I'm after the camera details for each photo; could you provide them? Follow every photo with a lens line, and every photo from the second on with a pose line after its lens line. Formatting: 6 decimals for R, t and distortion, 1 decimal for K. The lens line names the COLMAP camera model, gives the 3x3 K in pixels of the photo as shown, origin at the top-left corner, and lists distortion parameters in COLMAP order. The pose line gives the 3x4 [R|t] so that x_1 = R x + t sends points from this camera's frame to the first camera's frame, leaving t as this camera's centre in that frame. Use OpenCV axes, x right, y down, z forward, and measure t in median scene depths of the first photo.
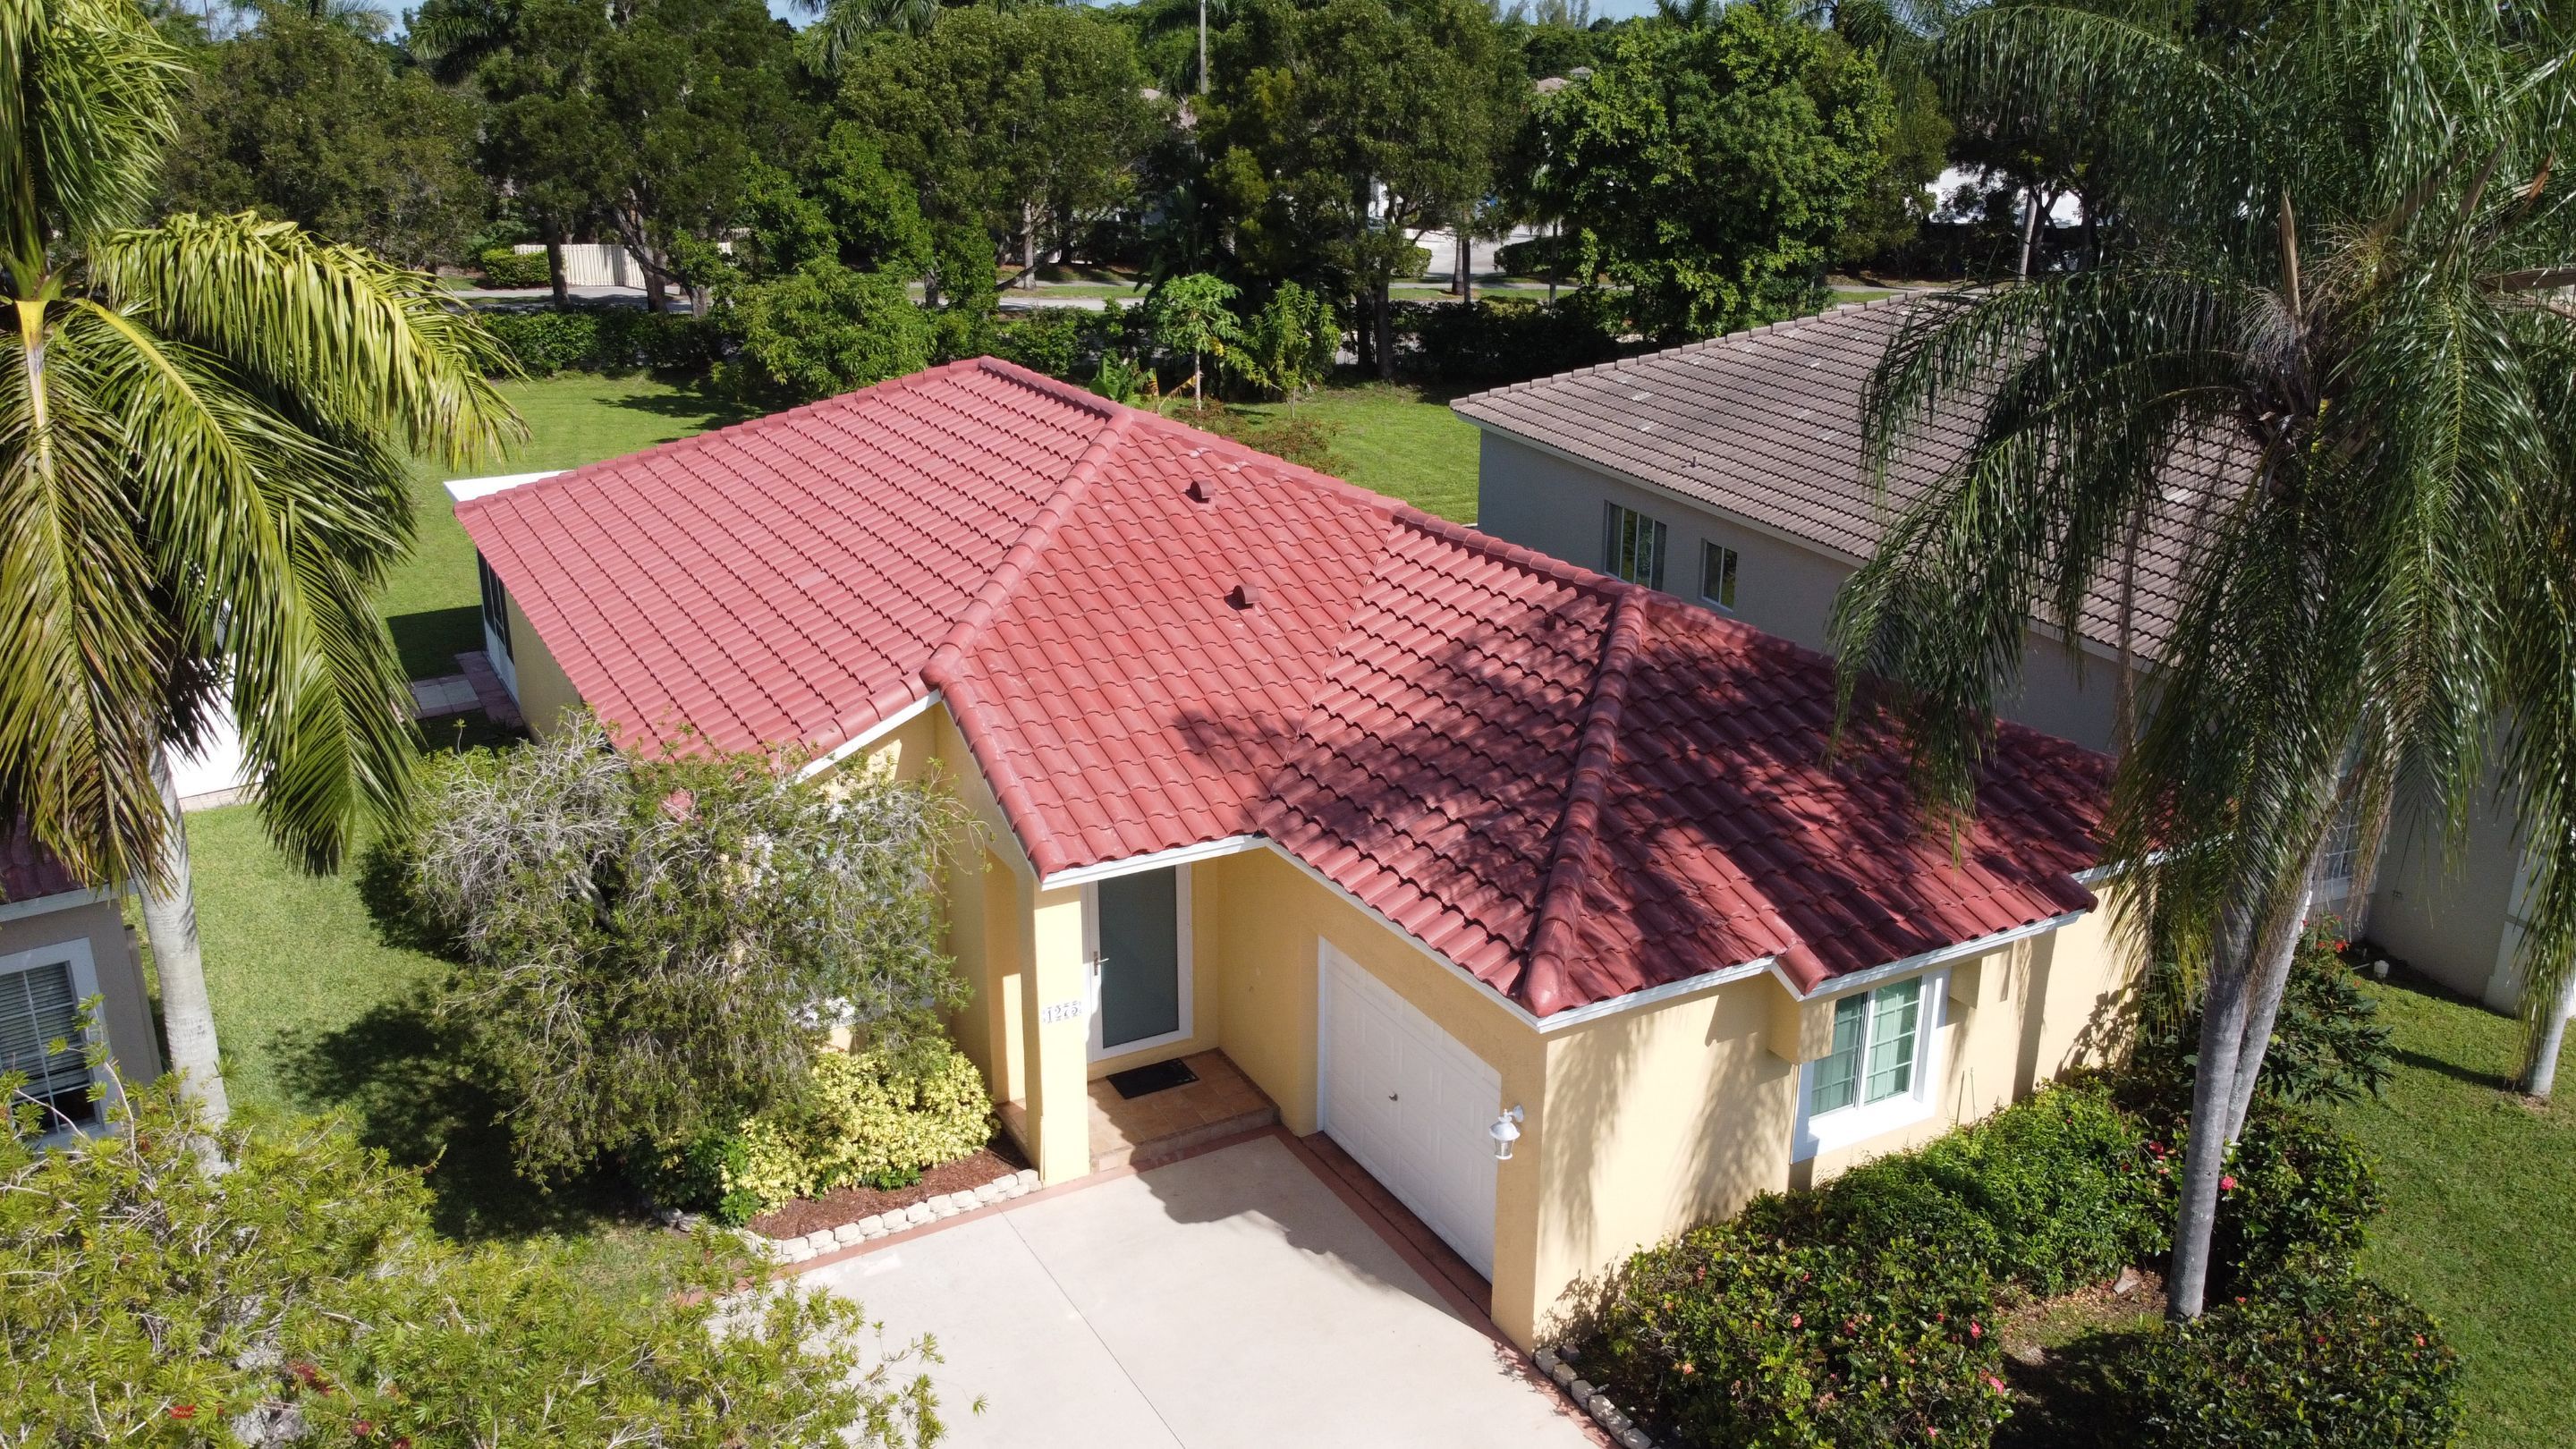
lens RADIAL K [[1944.7, 0, 1288.0], [0, 1944.7, 724.5], [0, 0, 1]] dist [-0.007202, -0.006708]
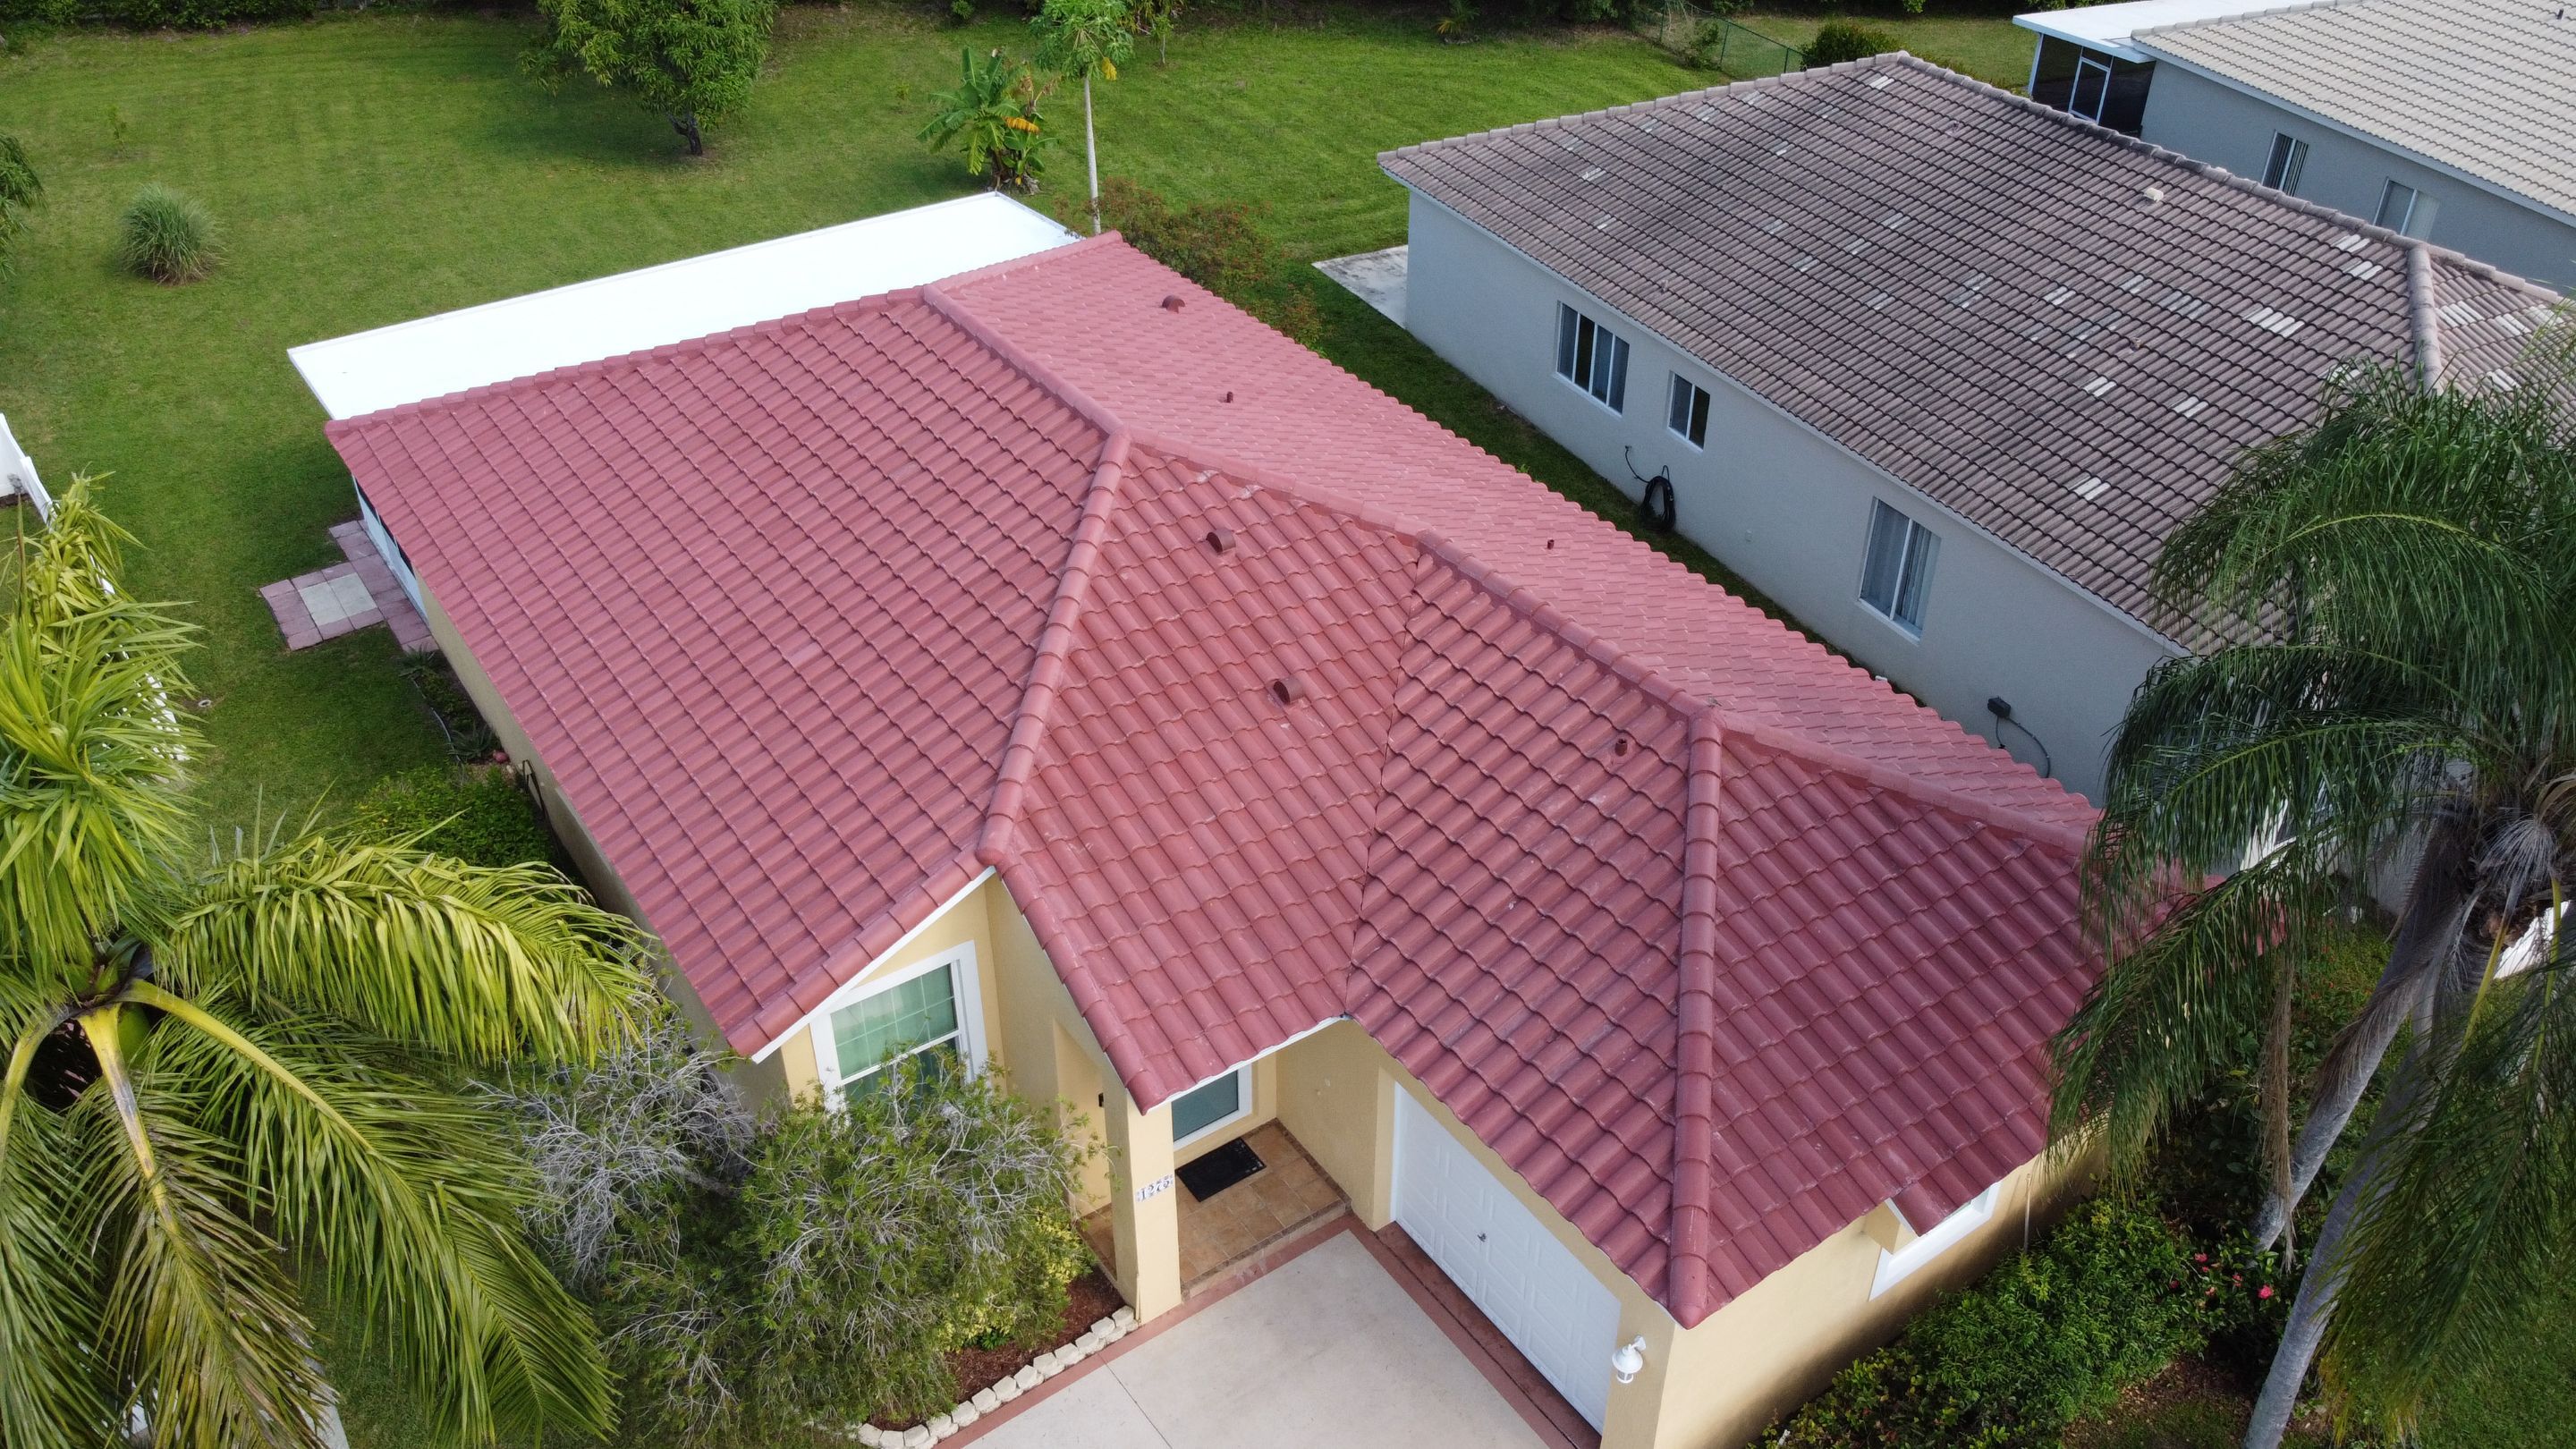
lens RADIAL K [[1940.8, 0, 1288.0], [0, 1940.8, 724.5], [0, 0, 1]] dist [-0.005781, -0.040226]
pose [[0.994444, -0.062970, 0.084354, -0.110366], [0.037362, 0.960314, 0.276406, -0.334818], [-0.098412, -0.271719, 0.957332, 0.096151]]
